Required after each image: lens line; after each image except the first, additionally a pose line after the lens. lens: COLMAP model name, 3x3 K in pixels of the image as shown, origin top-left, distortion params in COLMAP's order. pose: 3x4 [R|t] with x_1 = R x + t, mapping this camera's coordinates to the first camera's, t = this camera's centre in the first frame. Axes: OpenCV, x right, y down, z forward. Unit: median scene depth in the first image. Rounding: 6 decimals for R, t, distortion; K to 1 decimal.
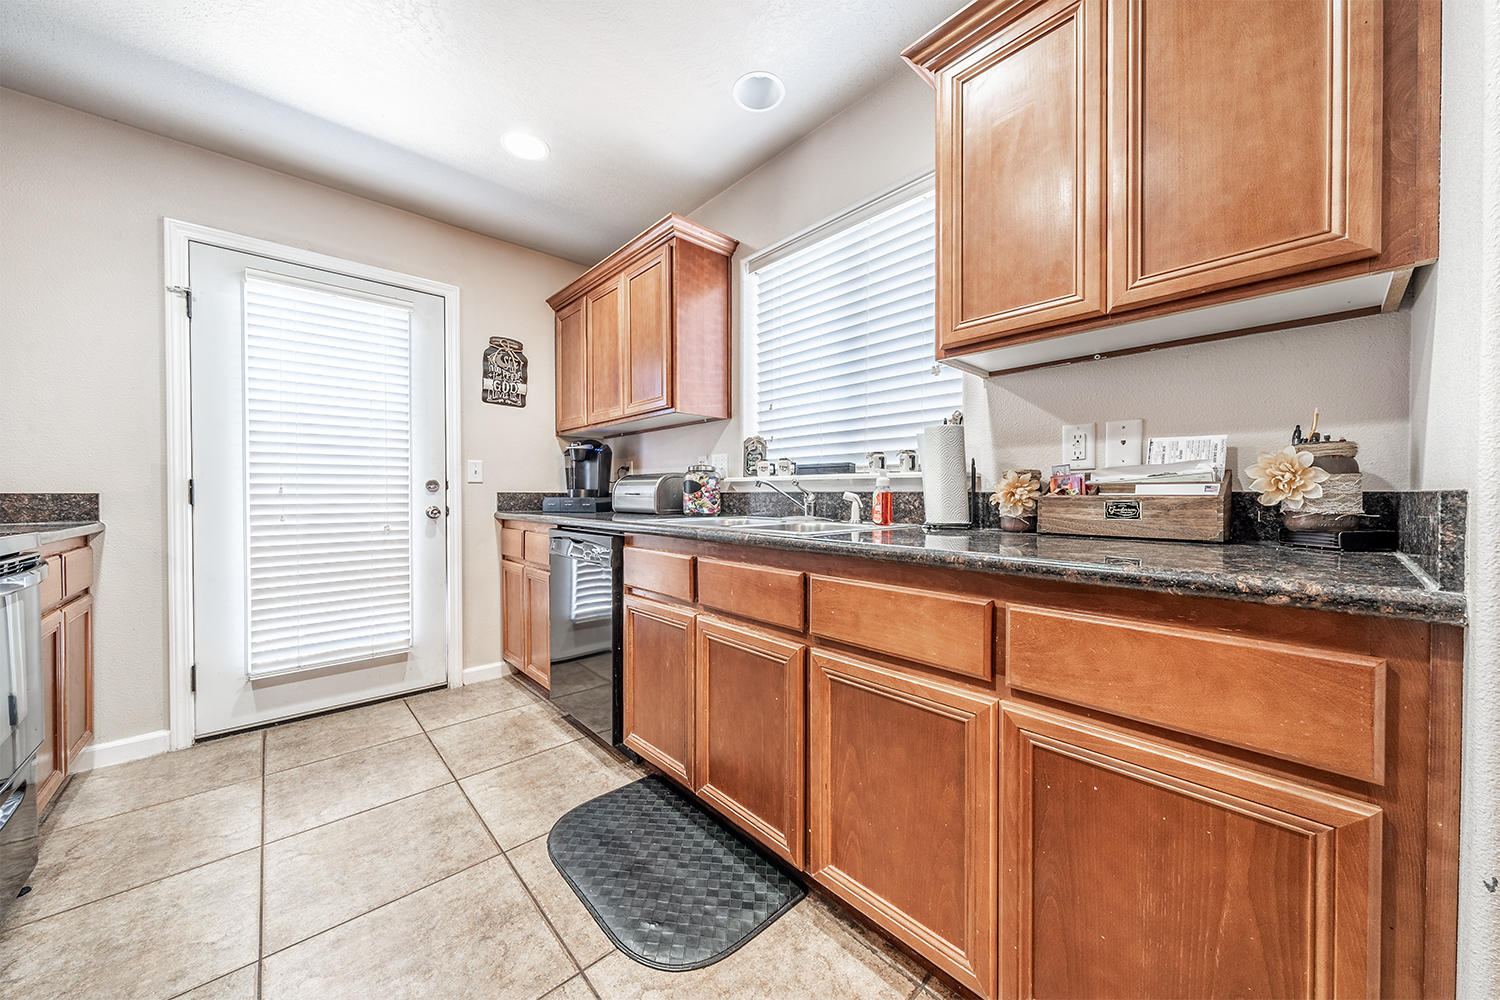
lens RADIAL K [[524.1, 0, 750.0], [0, 524.1, 500.0], [0, 0, 1]] dist [0.000842, -0.000144]
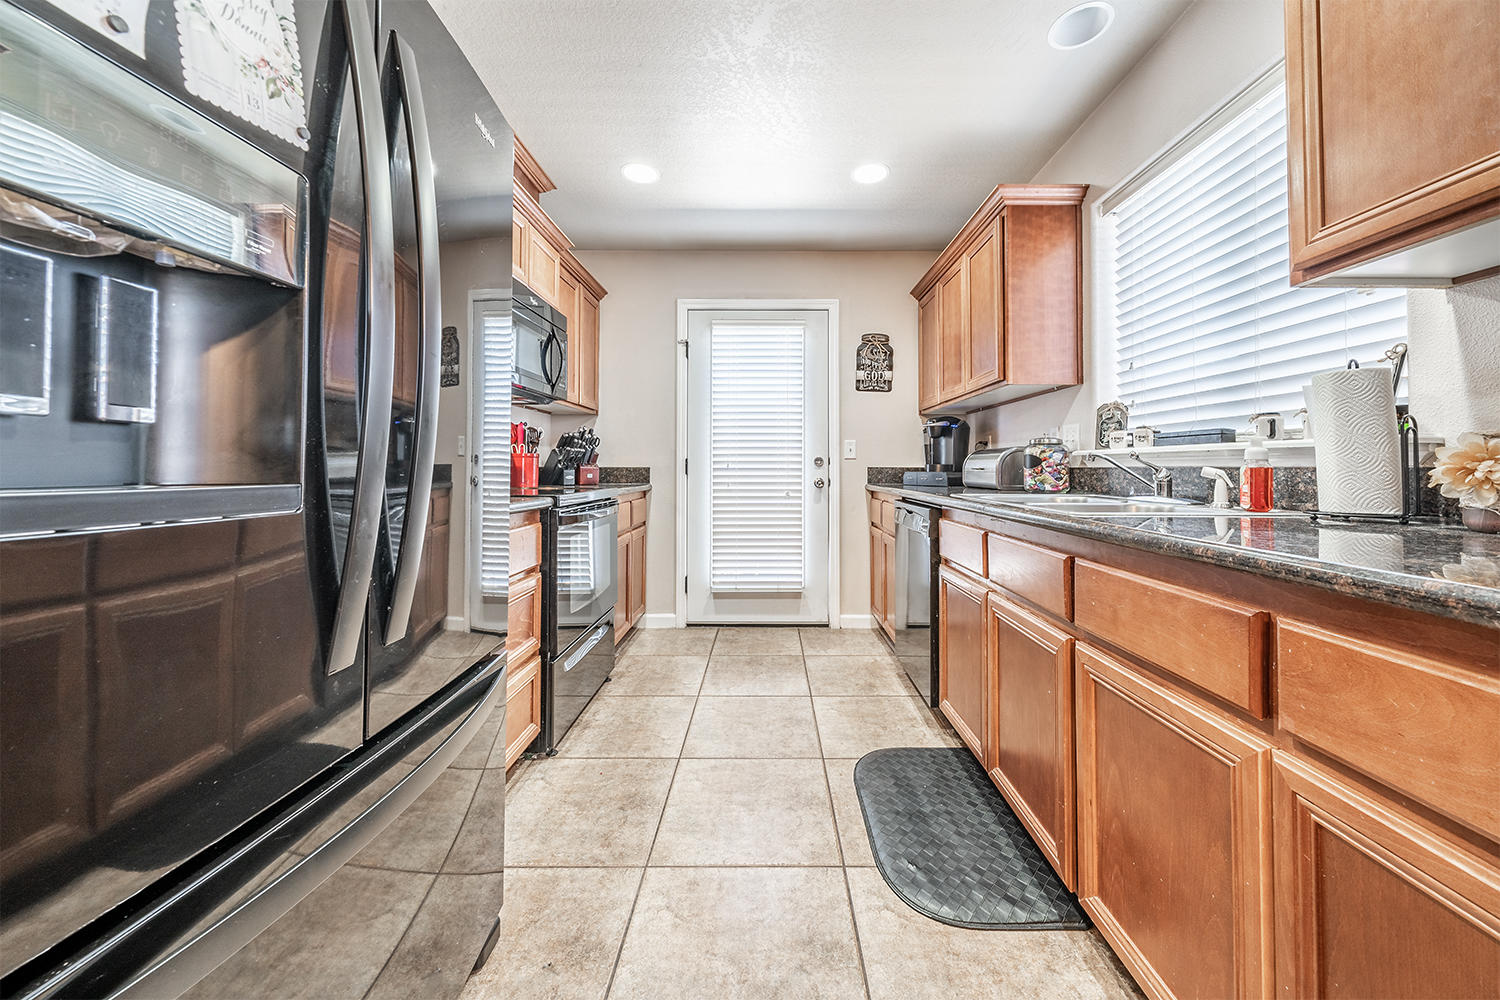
lens RADIAL K [[528.5, 0, 764.9], [0, 528.5, 459.6], [0, 0, 1]] dist [-0.000321, -0.000257]
pose [[0.735858, -0.008143, -0.677087, 0.181900], [-0.011512, 0.999633, -0.024533, 0.000391], [0.677038, 0.025847, 0.735494, -0.017403]]
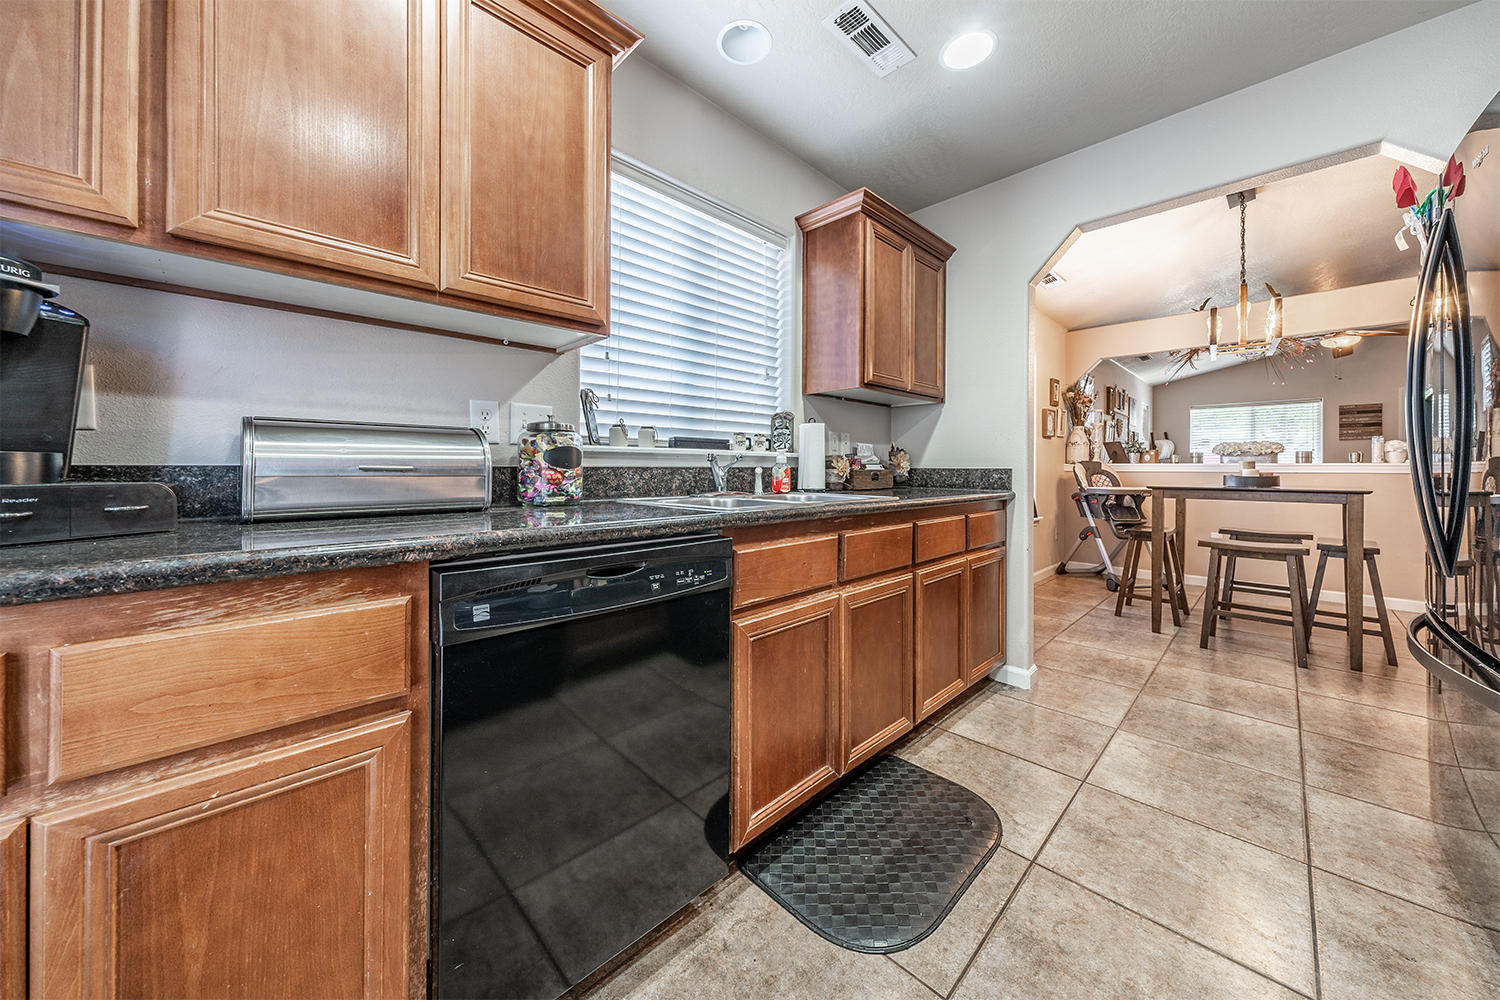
lens RADIAL K [[528.1, 0, 750.1], [0, 528.1, 464.0], [0, 0, 1]] dist [0.000830, 0.000016]
pose [[-0.043341, 0.006470, 0.999039, -0.749858], [0.009055, 0.999941, -0.006083, -0.012392], [-0.999019, 0.008782, -0.043397, 0.835639]]
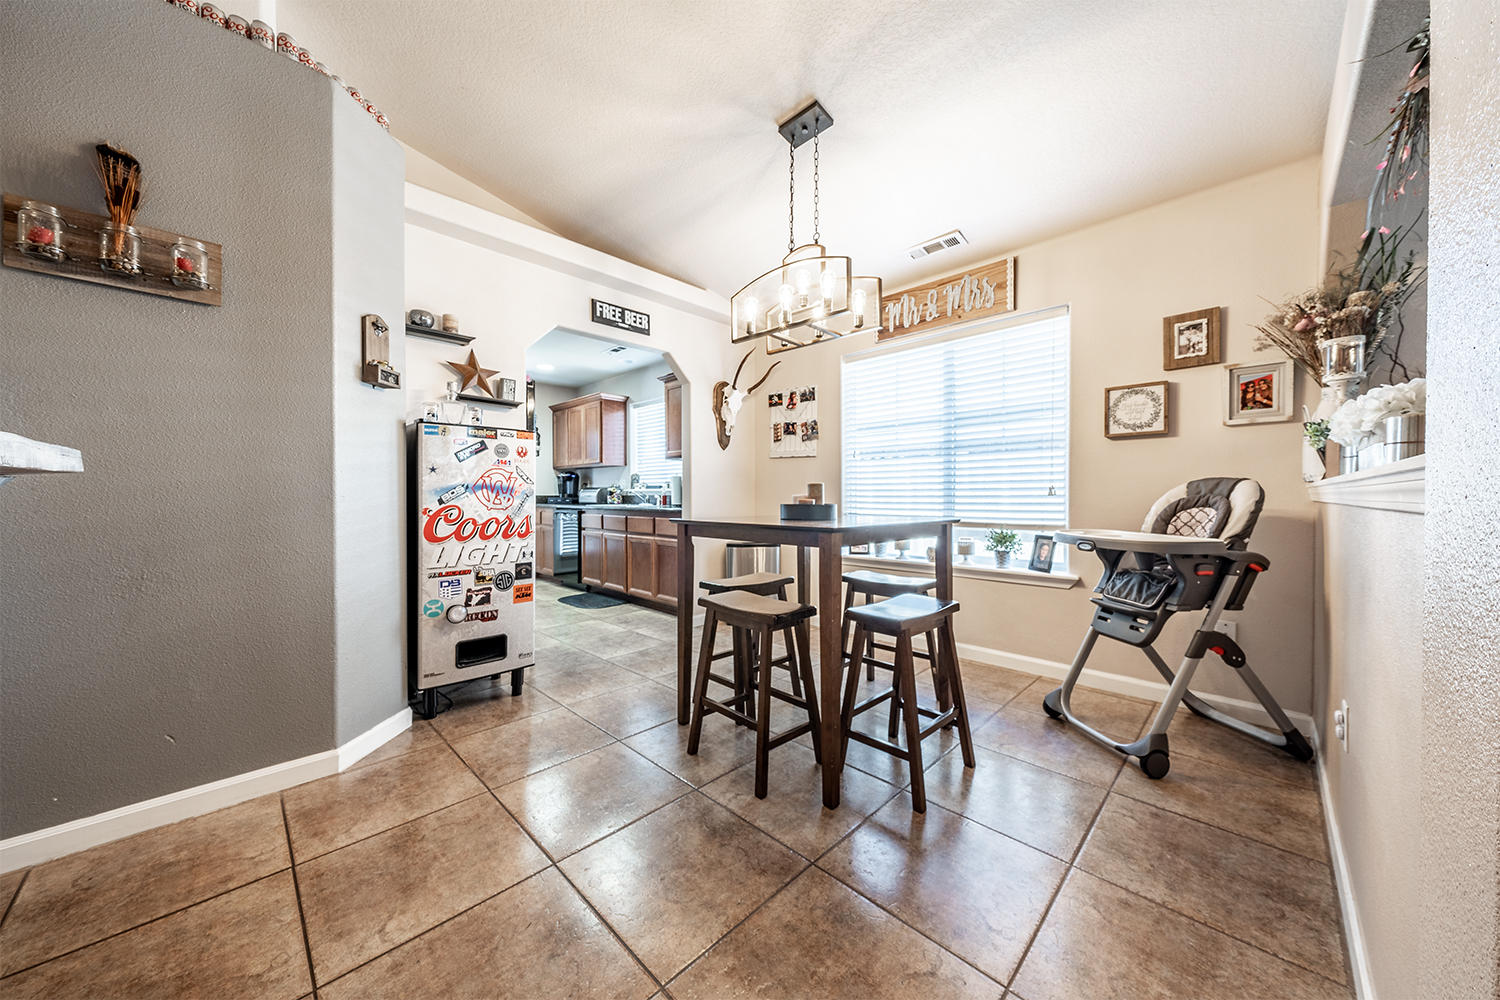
lens RADIAL K [[512.2, 0, 744.3], [0, 512.2, 498.1], [0, 0, 1]] dist [0.001297, -0.000051]
pose [[0.999108, -0.000282, 0.042225, 0.449005], [0.000560, 0.999978, -0.006573, 0.016773], [-0.042222, 0.006591, 0.999086, -1.563399]]
